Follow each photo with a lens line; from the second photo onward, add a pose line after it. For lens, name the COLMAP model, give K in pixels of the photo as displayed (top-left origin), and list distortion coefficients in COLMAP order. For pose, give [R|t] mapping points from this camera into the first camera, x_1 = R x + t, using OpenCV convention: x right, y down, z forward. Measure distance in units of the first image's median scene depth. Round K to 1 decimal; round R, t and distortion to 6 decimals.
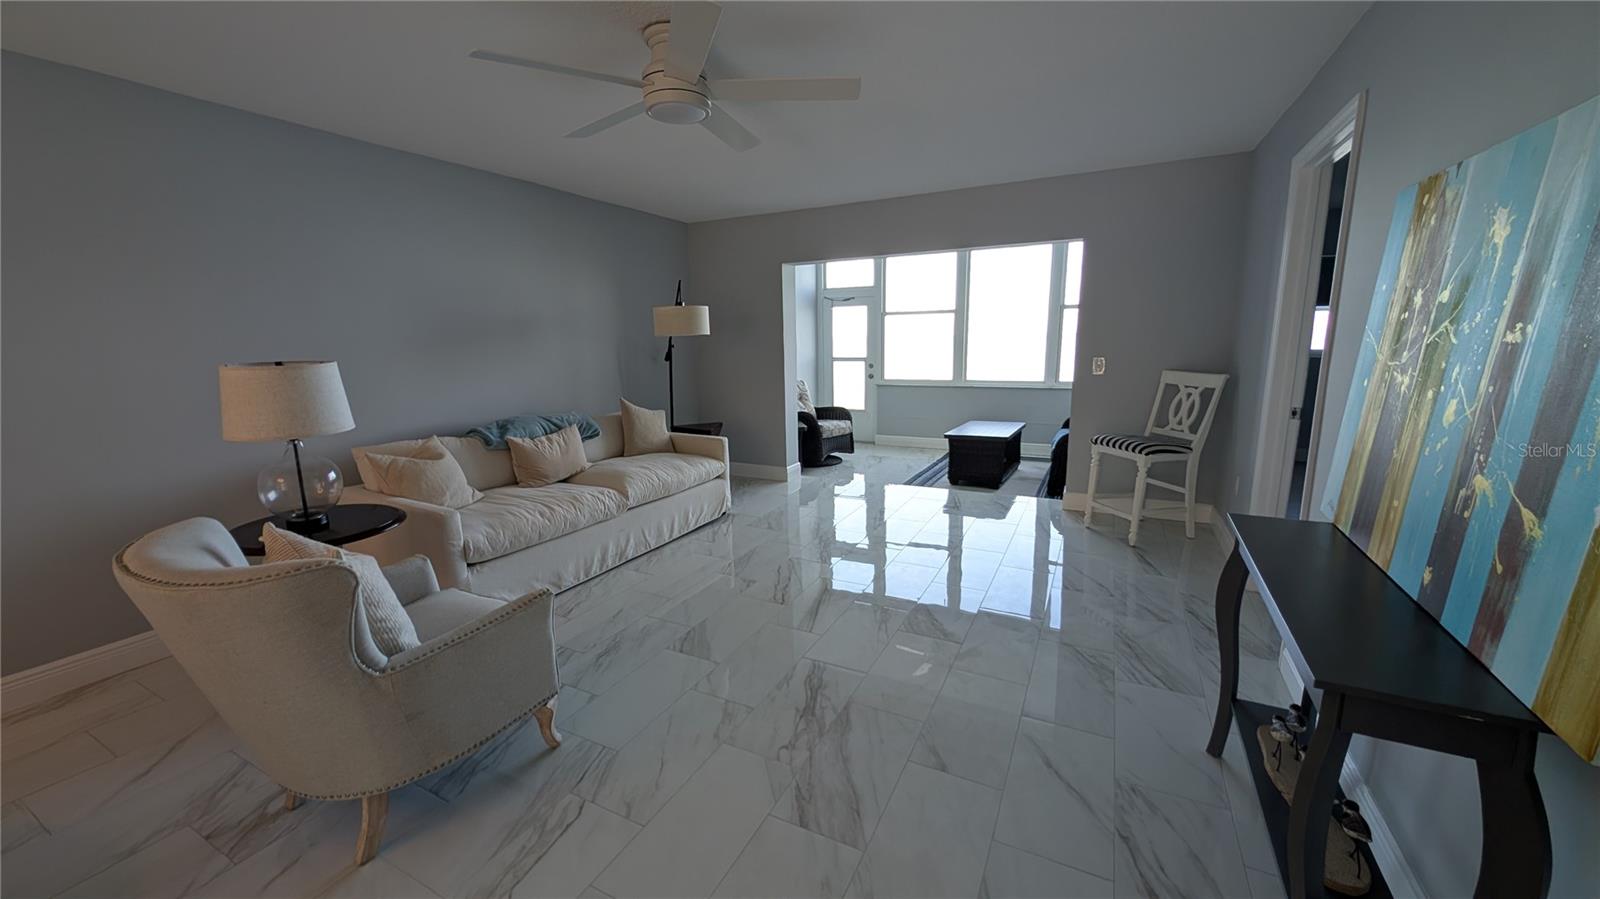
lens RADIAL K [[590.2, 0, 801.9], [0, 590.2, 444.1], [0, 0, 1]] dist [-0.000297, -0.000088]
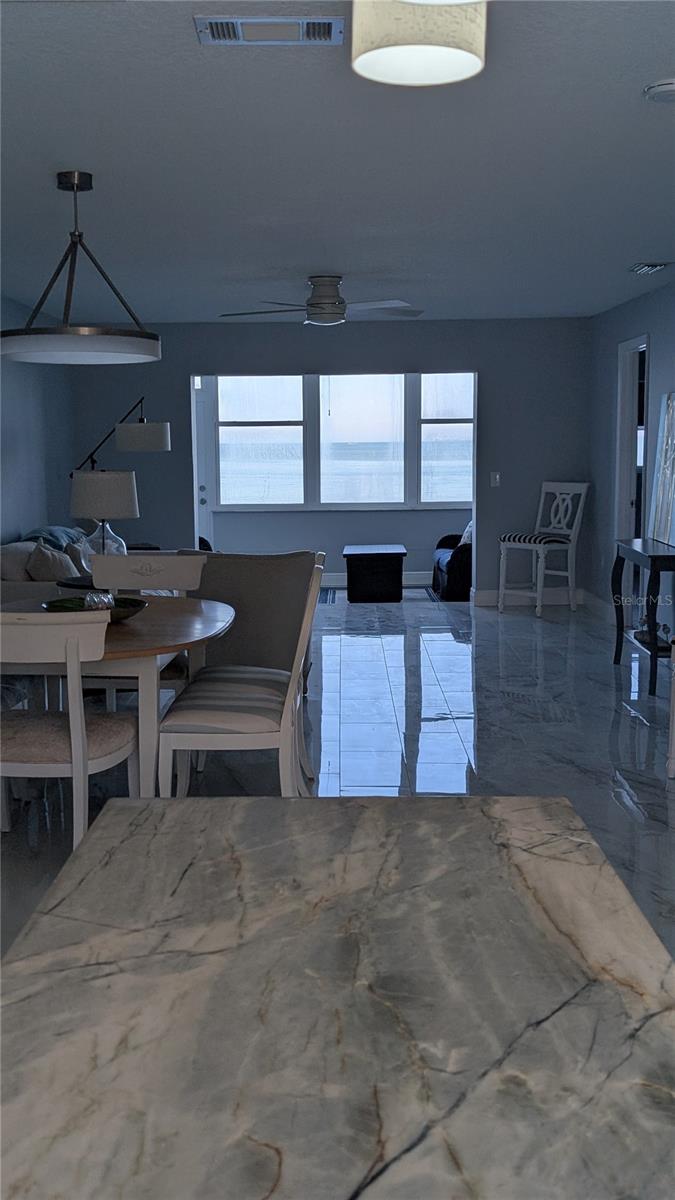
lens RADIAL K [[1032.5, 0, 337.1], [0, 1032.5, 599.4], [0, 0, 1]] dist [-0.061346, -0.008030]
pose [[0.910363, -0.056348, 0.409956, -0.704649], [0.071465, 0.997209, -0.021631, 0.143194], [-0.407593, 0.048989, 0.911849, -0.804065]]
